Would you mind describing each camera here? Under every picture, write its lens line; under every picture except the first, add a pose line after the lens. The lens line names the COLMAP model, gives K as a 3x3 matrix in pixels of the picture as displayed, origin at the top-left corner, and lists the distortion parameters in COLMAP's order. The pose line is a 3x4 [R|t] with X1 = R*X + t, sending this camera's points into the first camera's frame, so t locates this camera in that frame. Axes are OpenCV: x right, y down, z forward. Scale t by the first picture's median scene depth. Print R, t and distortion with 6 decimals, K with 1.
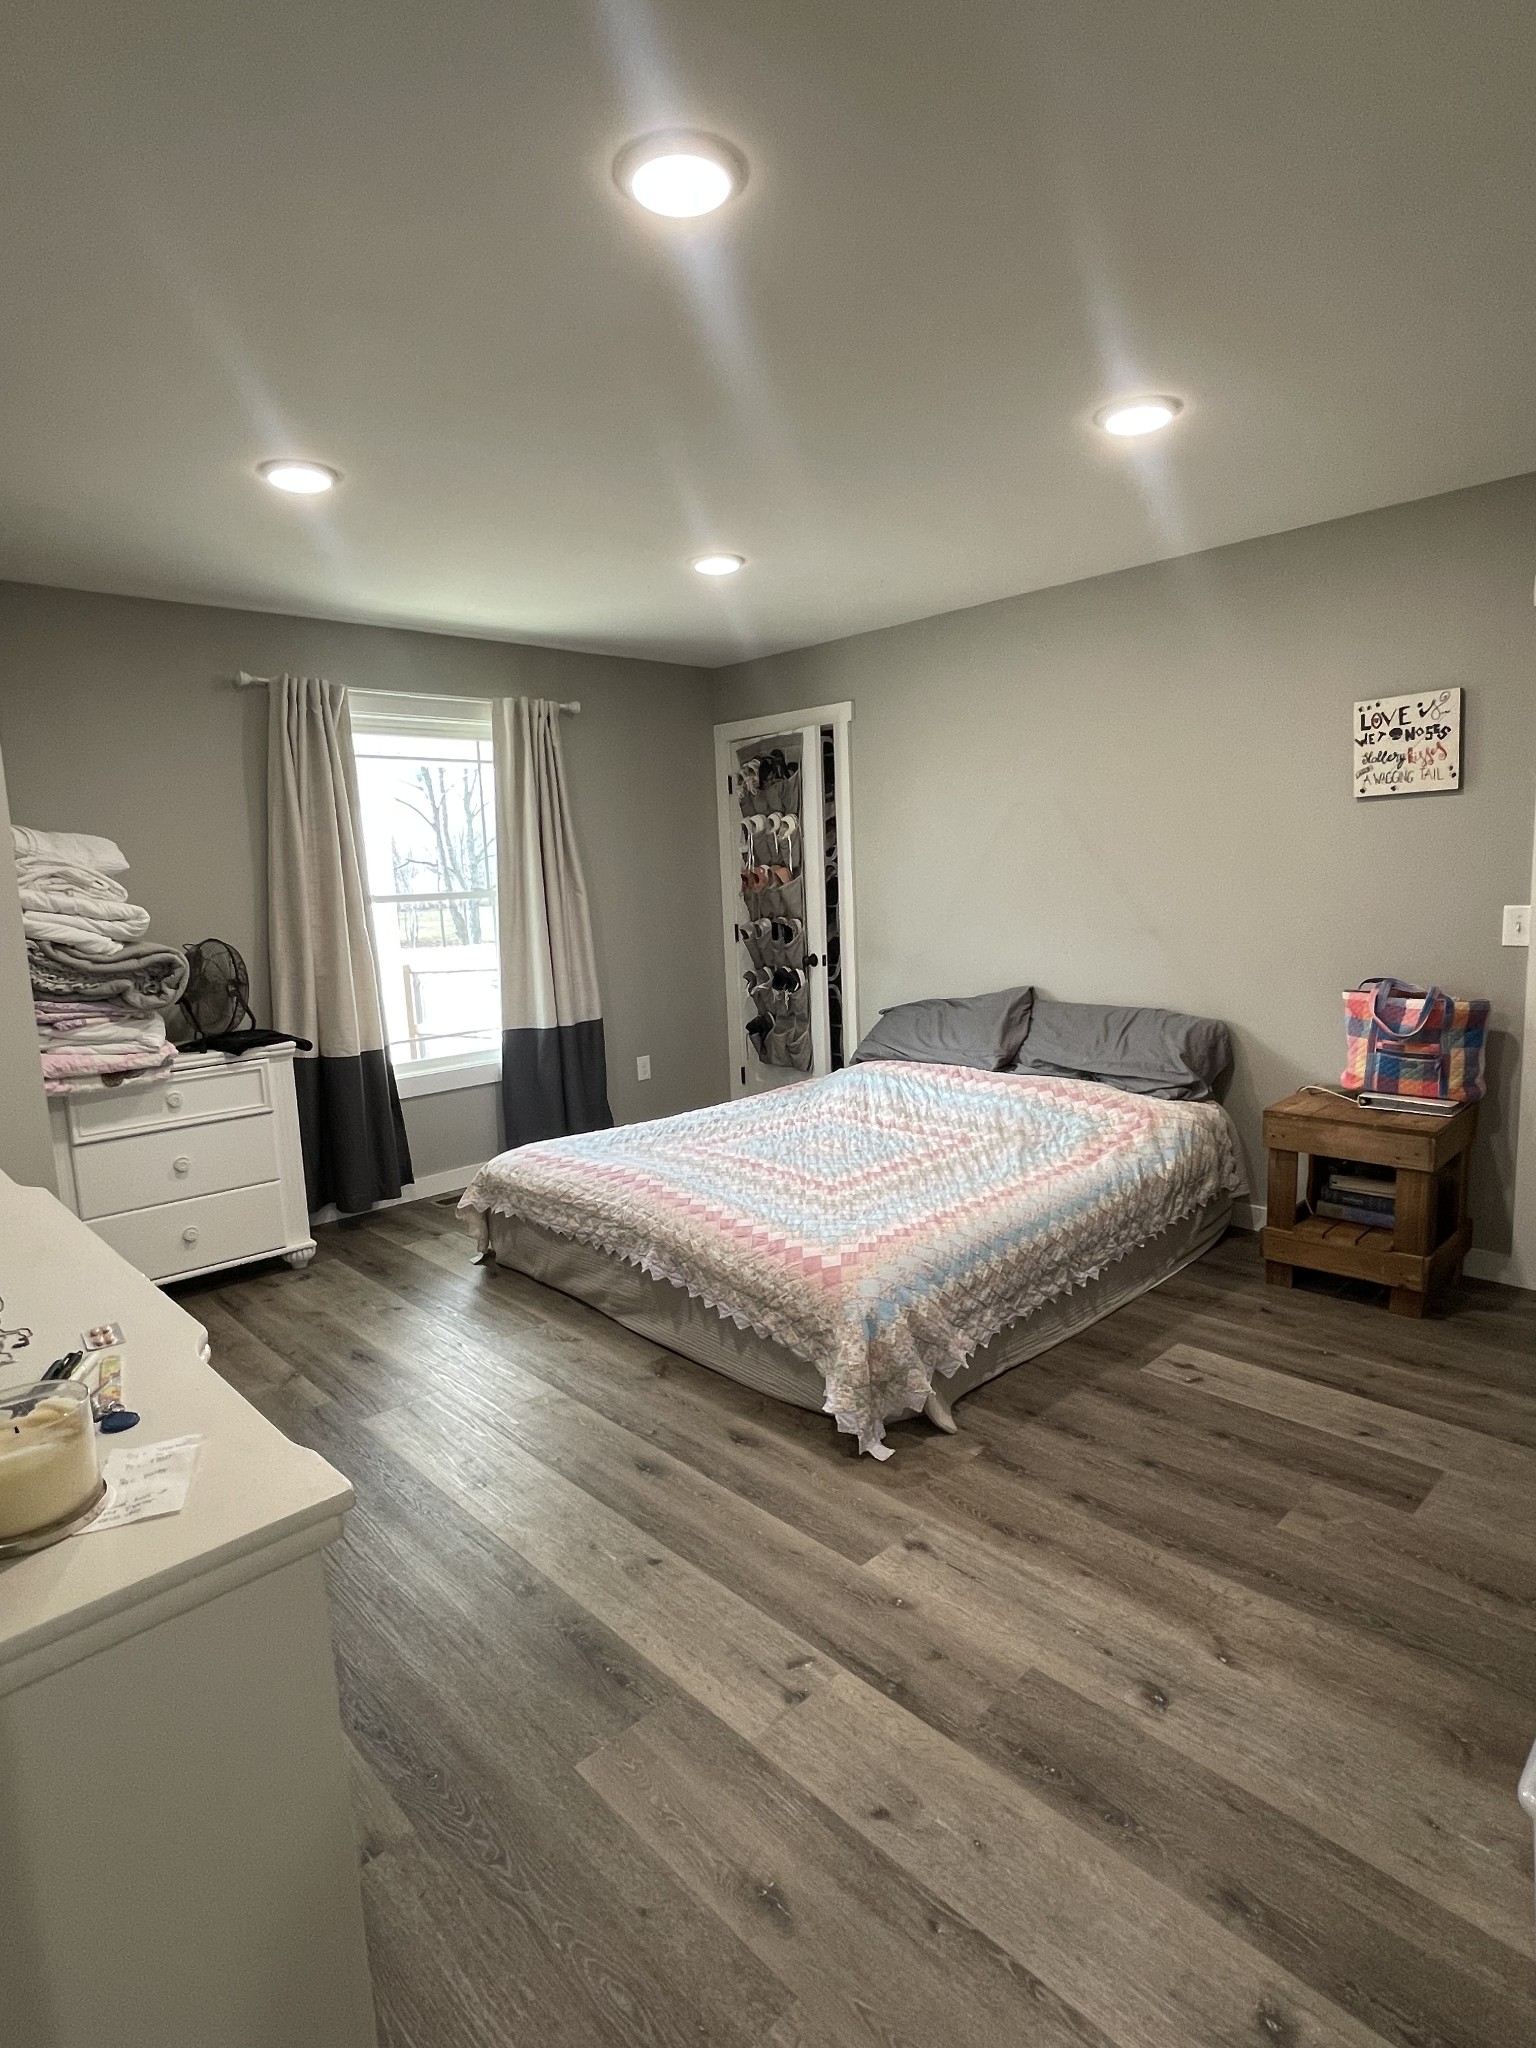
lens RADIAL K [[1083.6, 0, 779.7], [0, 1083.6, 1020.1], [0, 0, 1]] dist [-0.003411, -0.001478]
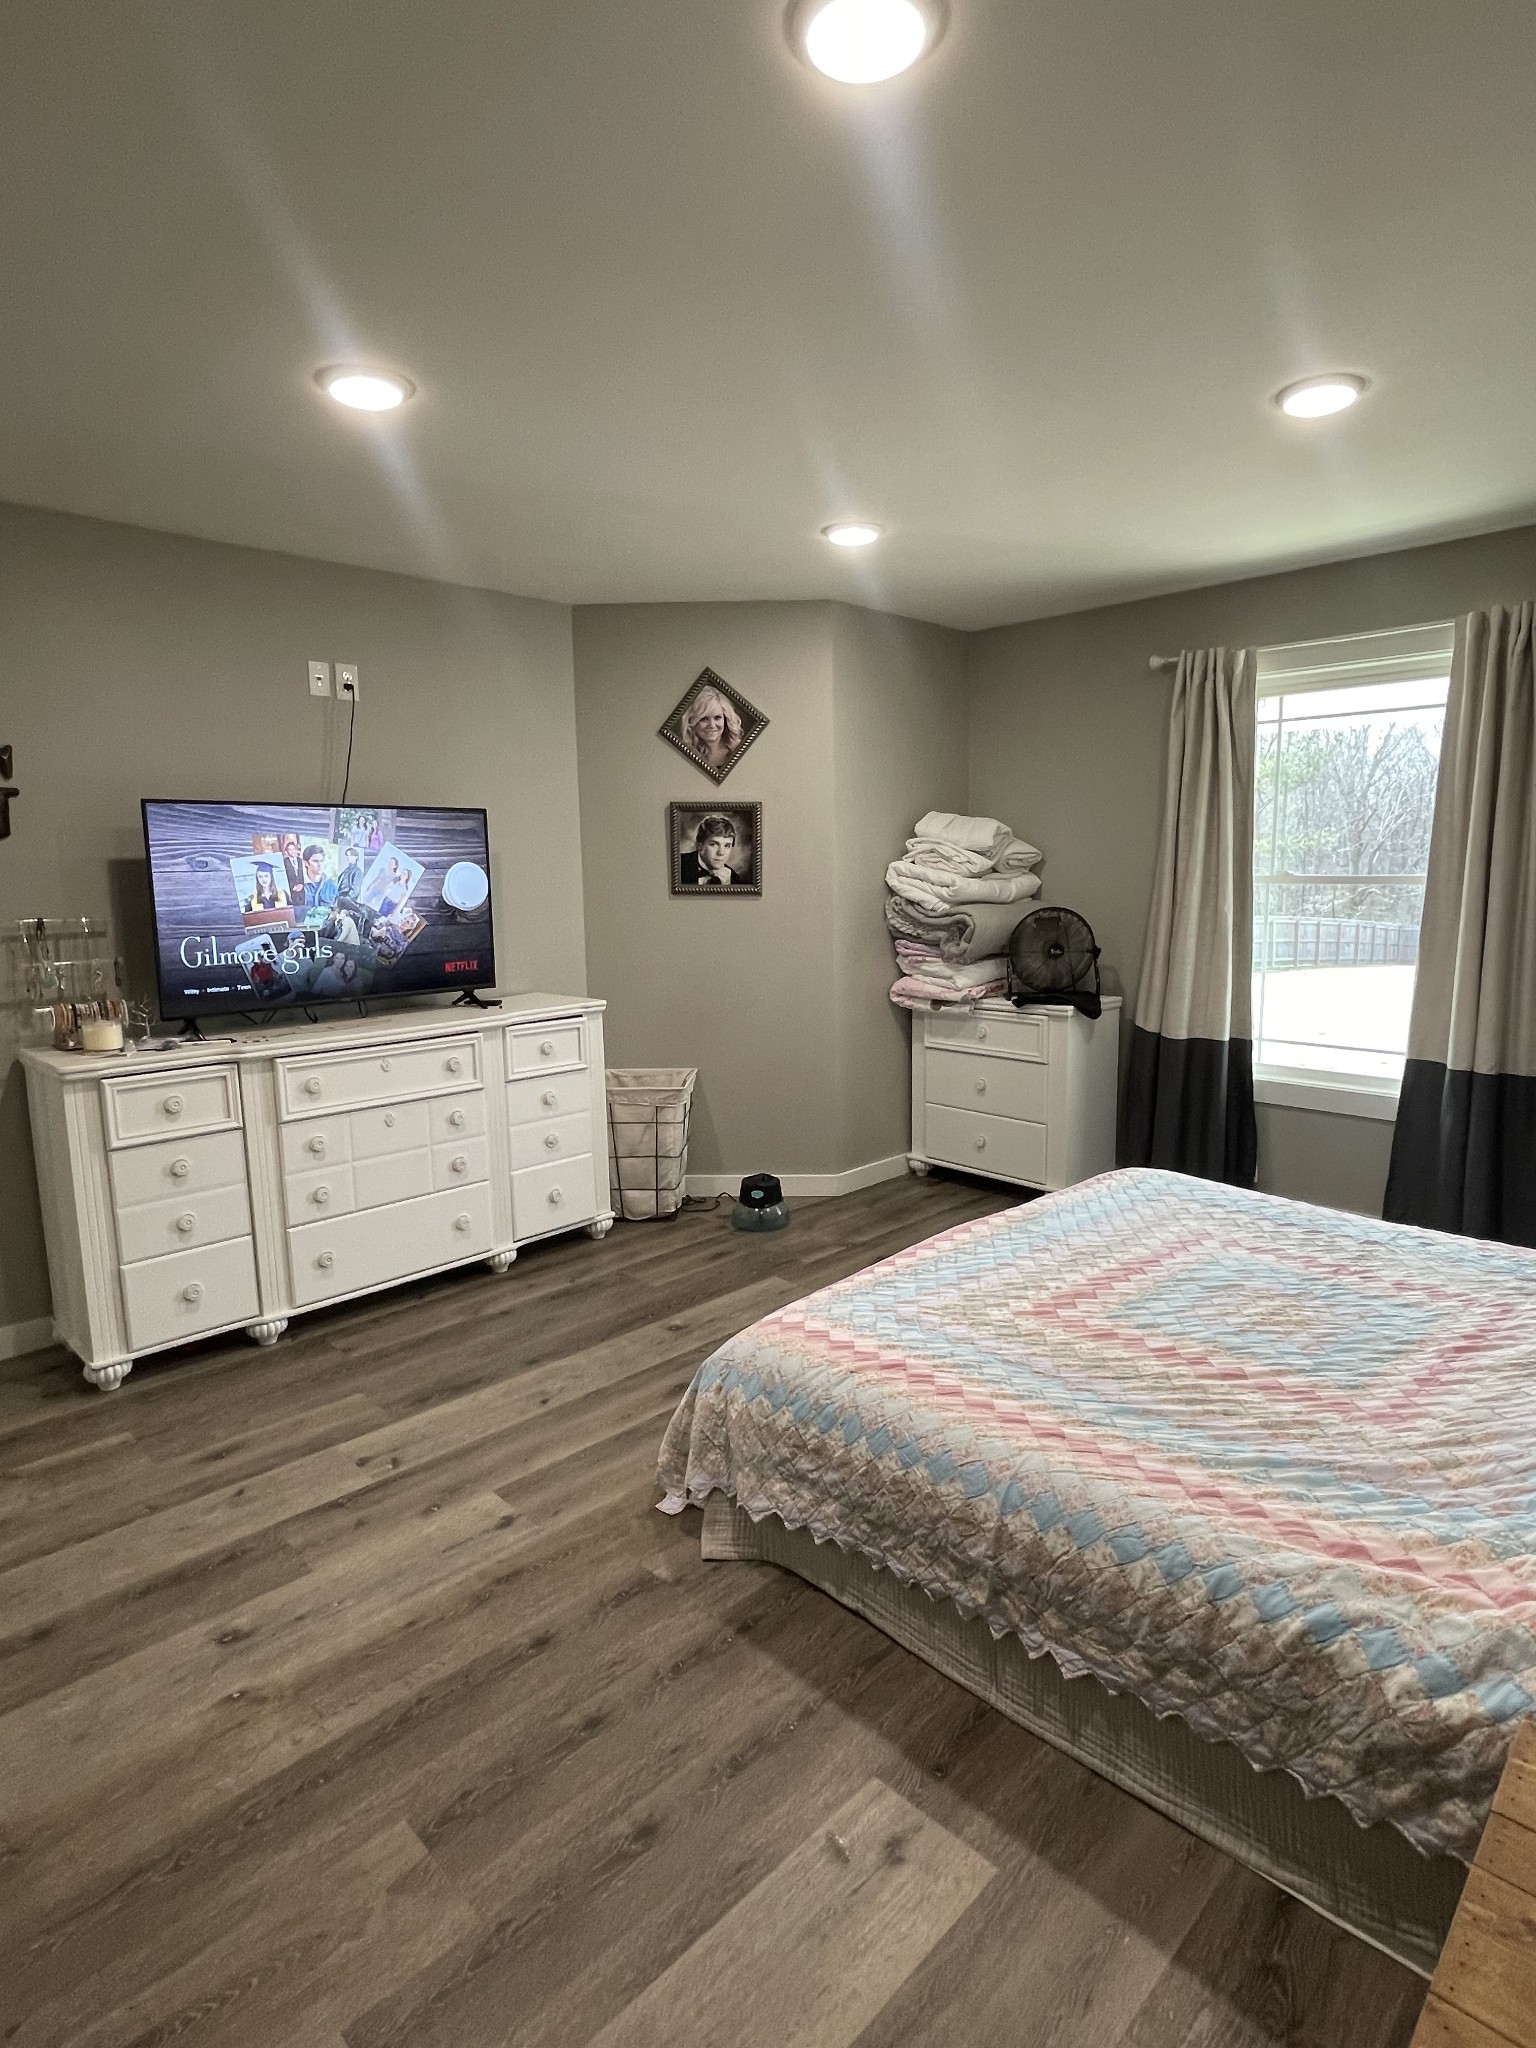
lens RADIAL K [[1083.6, 0, 779.7], [0, 1083.6, 1020.1], [0, 0, 1]] dist [-0.003411, -0.001478]
pose [[0.022143, 0.178824, -0.983632, 0.740690], [-0.128092, 0.976272, 0.174602, -0.143578], [0.991515, 0.122130, 0.044523, 0.792727]]
